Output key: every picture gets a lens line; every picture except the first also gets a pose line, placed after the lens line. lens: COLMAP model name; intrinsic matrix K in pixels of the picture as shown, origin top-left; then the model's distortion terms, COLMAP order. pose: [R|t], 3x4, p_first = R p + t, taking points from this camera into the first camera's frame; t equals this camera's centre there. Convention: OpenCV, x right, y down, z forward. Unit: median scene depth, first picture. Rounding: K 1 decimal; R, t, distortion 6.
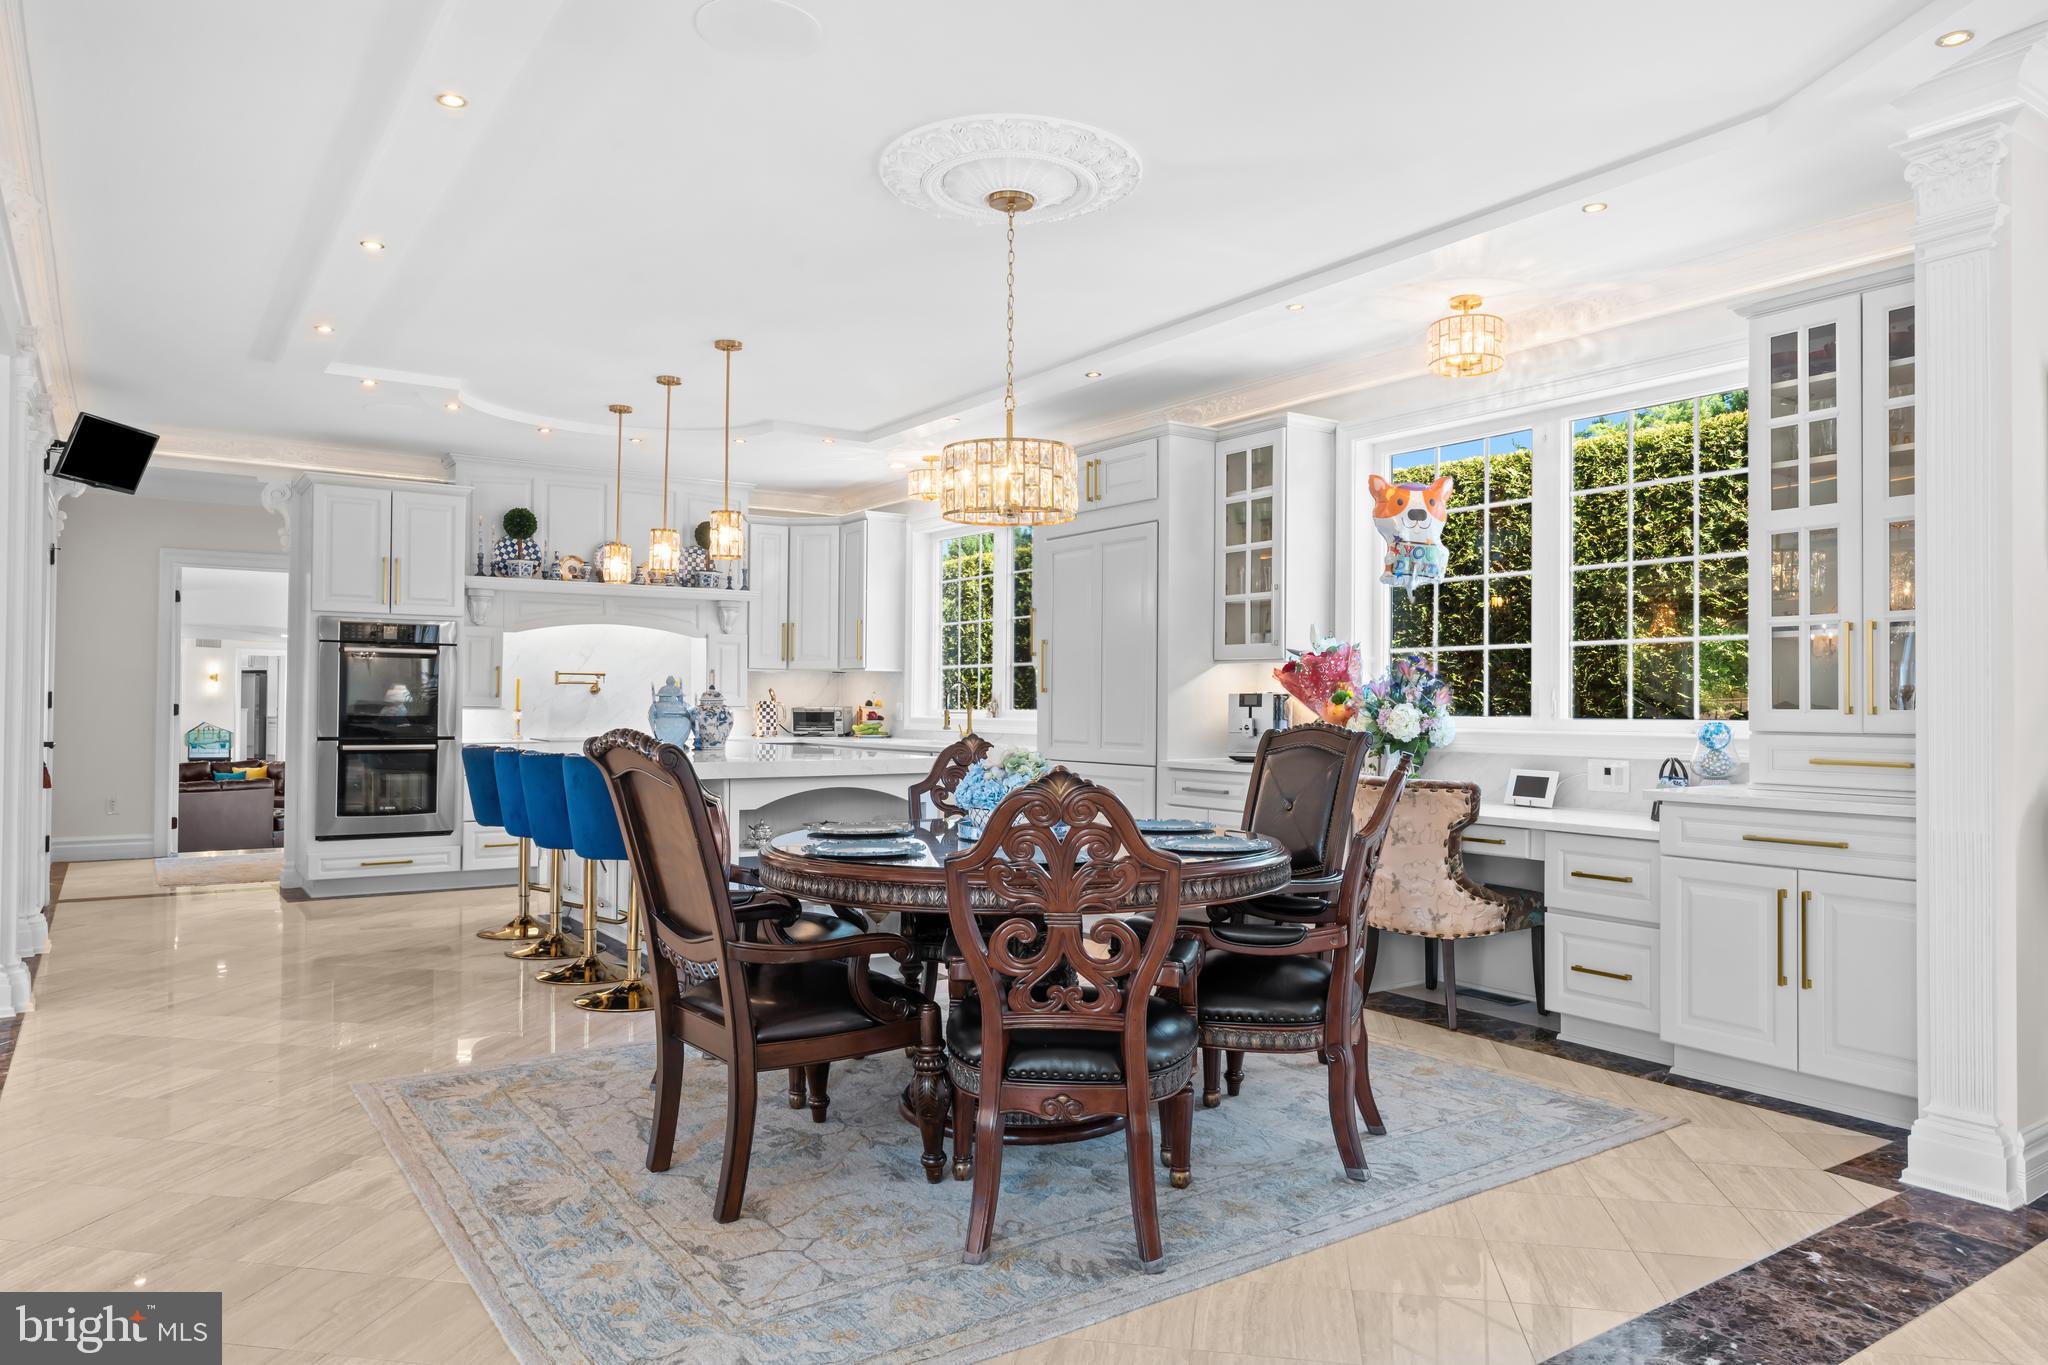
lens RADIAL K [[1303.6, 0, 1039.4], [0, 1303.6, 686.1], [0, 0, 1]] dist [-0.010277, 0.001825]
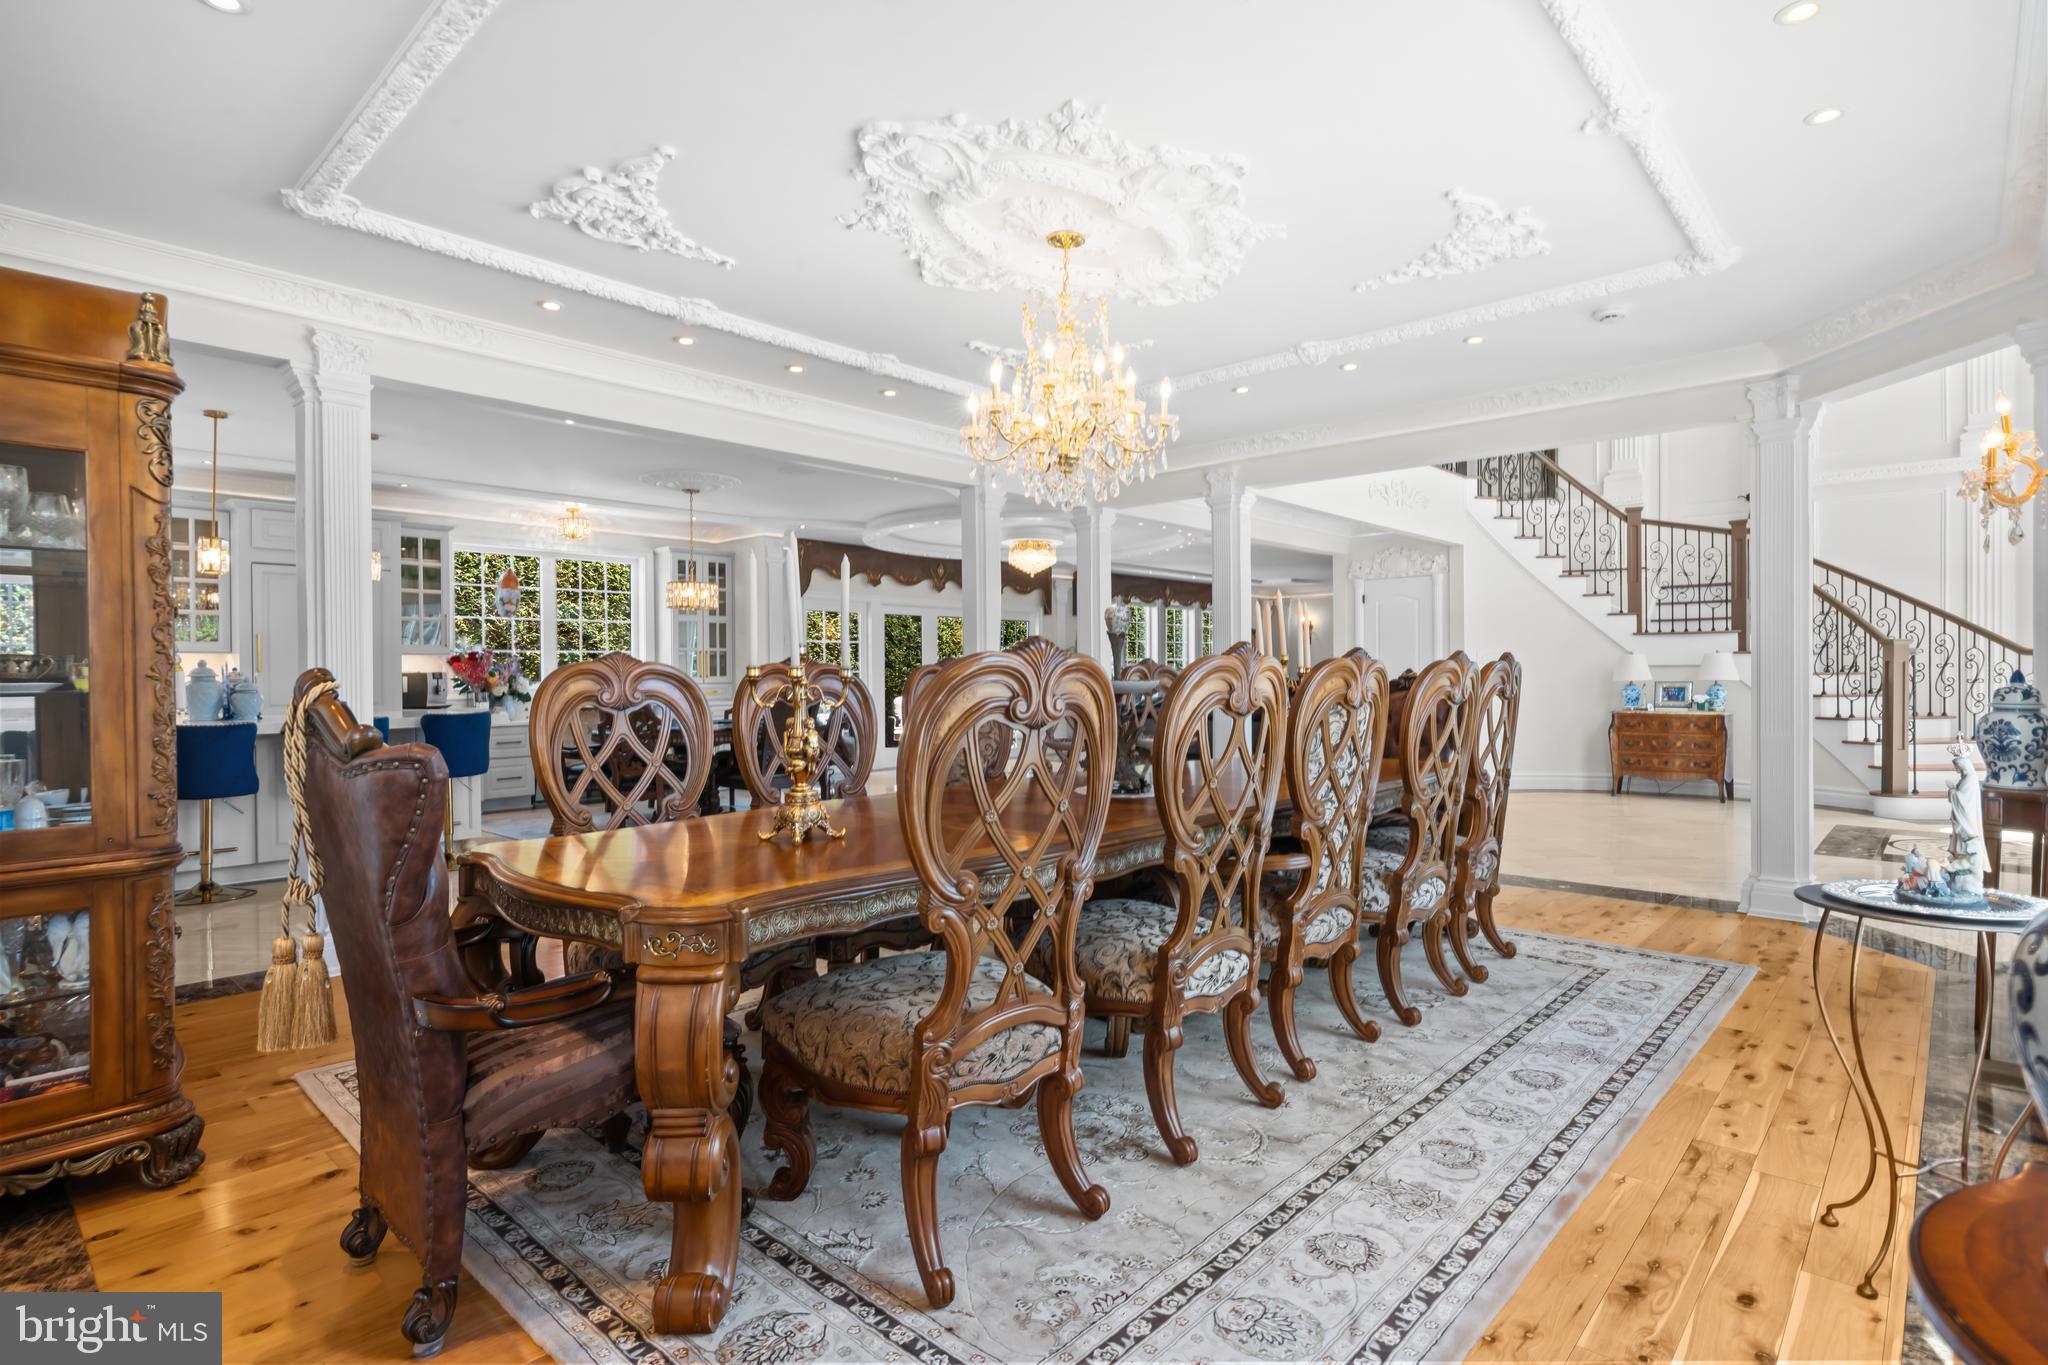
lens RADIAL K [[1038.1, 0, 1017.3], [0, 1038.1, 681.7], [0, 0, 1]] dist [0.001078, 0.000106]
pose [[-0.203968, -0.014449, 0.978871, -1.082977], [-0.009822, 0.999871, 0.012712, -0.005510], [-0.978928, -0.007021, -0.204084, 0.366288]]
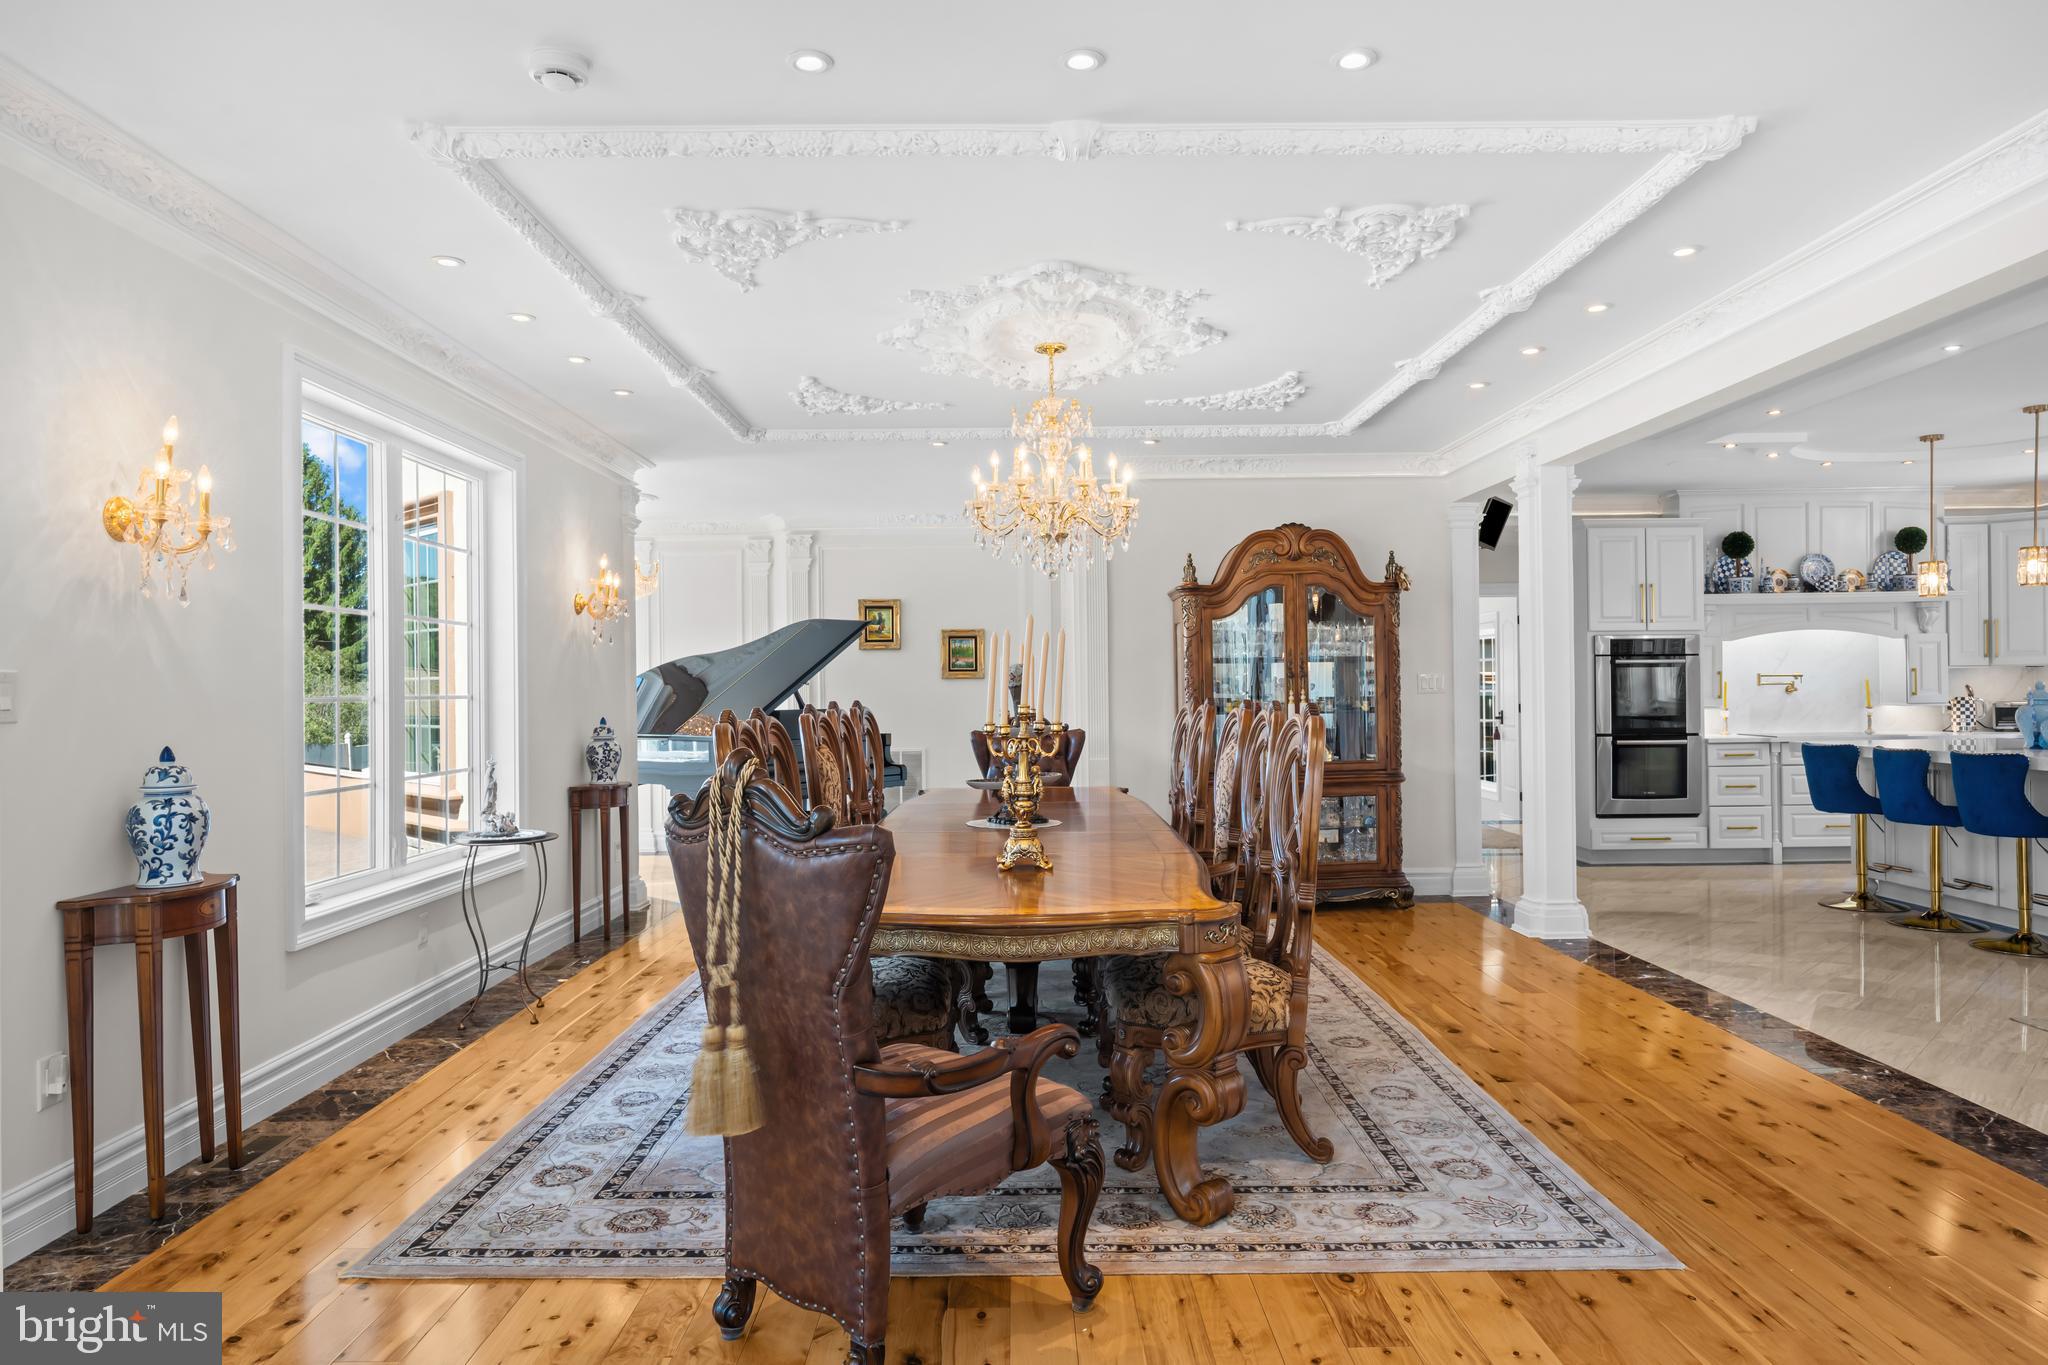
lens RADIAL K [[1254.6, 0, 1016.7], [0, 1254.6, 684.4], [0, 0, 1]] dist [-0.002176, -0.003844]
pose [[0.815934, -0.018100, -0.577862, -0.298015], [0.023719, 0.999716, 0.002178, -0.021779], [0.577659, -0.015483, 0.816132, -0.272238]]
